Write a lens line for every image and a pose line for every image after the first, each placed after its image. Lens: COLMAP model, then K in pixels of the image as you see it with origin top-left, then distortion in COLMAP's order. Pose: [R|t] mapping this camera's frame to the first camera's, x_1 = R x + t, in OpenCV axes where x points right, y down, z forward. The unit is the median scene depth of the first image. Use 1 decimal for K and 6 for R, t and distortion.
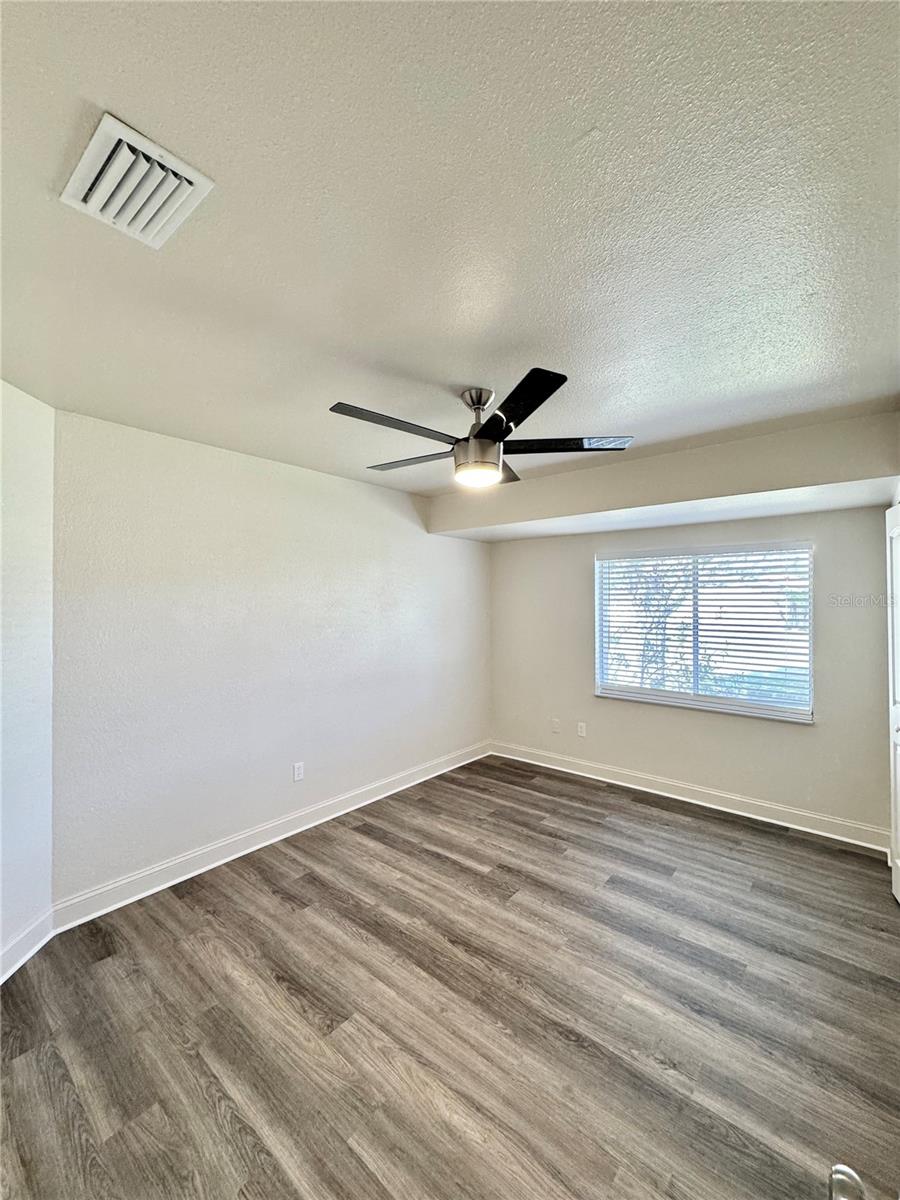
lens RADIAL K [[488.4, 0, 442.9], [0, 488.4, 598.9], [0, 0, 1]] dist [0.010303, -0.000174]
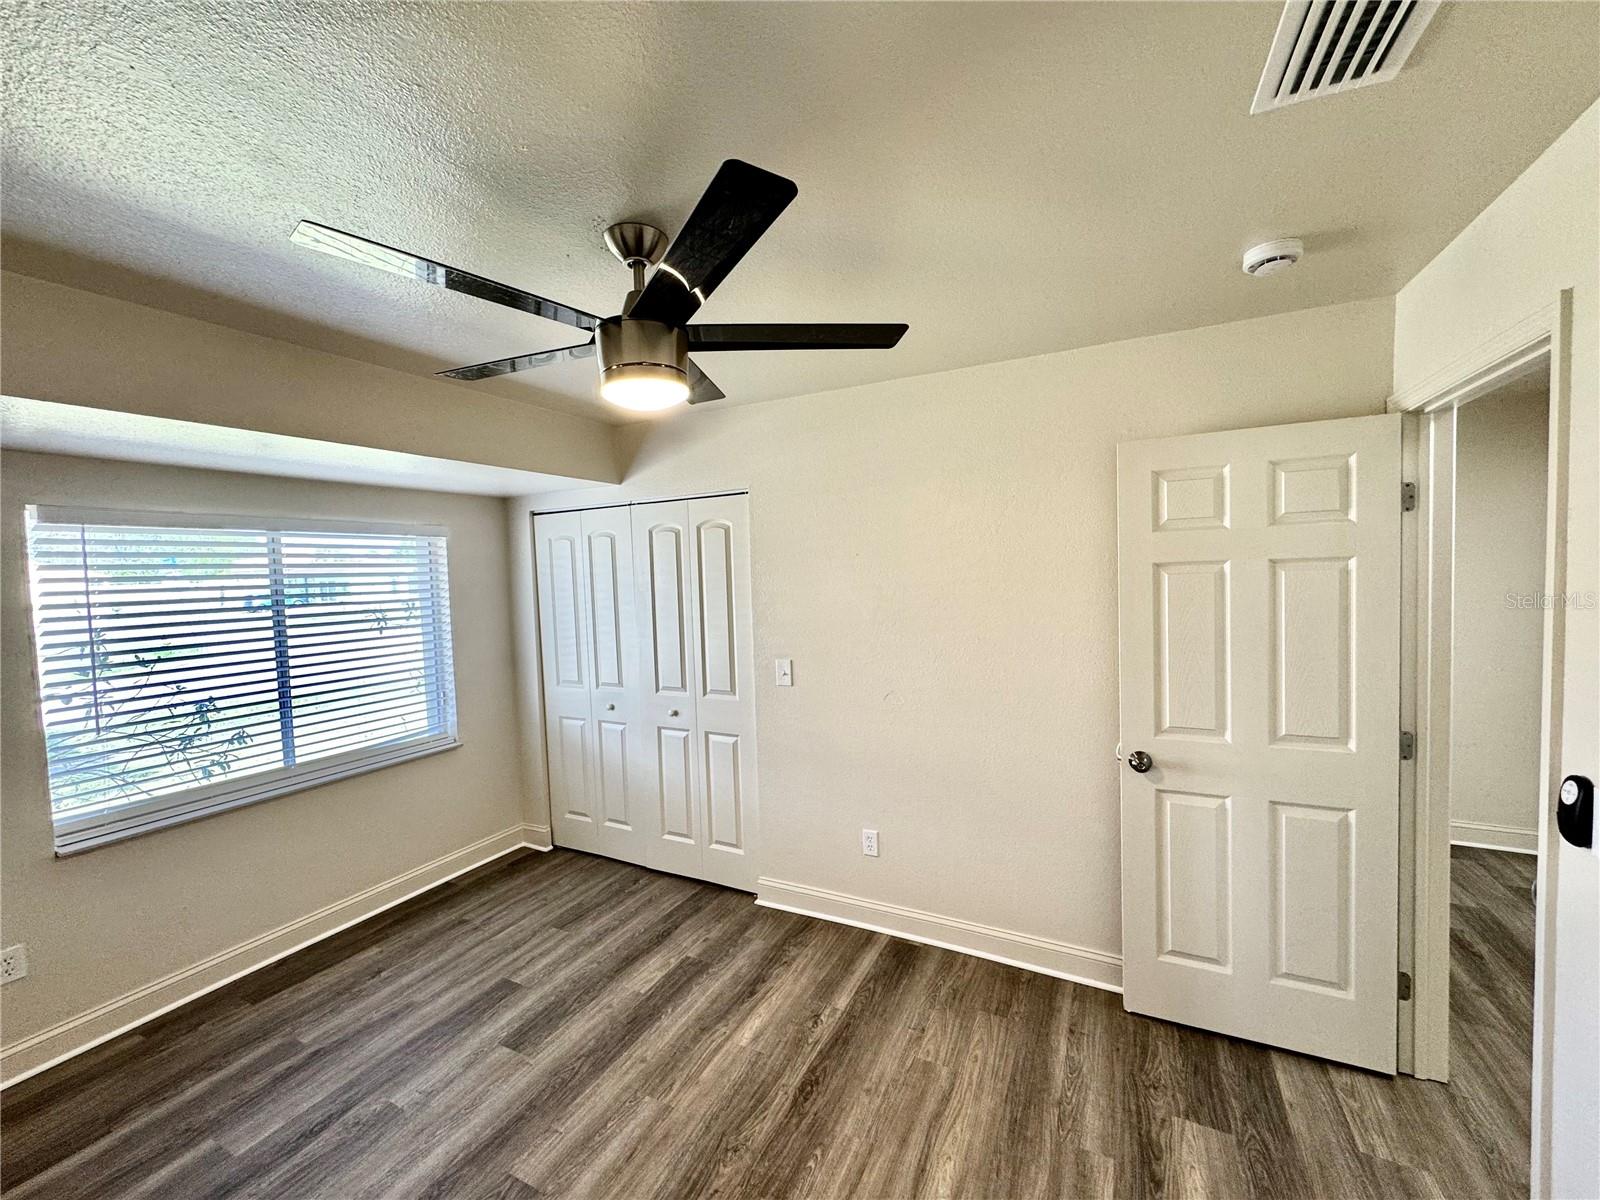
lens RADIAL K [[651.2, 0, 782.7], [0, 651.2, 597.3], [0, 0, 1]] dist [0.010303, -0.000174]
pose [[-0.229864, -0.032608, 0.972676, -0.594991], [0.023457, 0.998963, 0.039032, -0.048290], [-0.972940, 0.031788, -0.228860, 0.874821]]
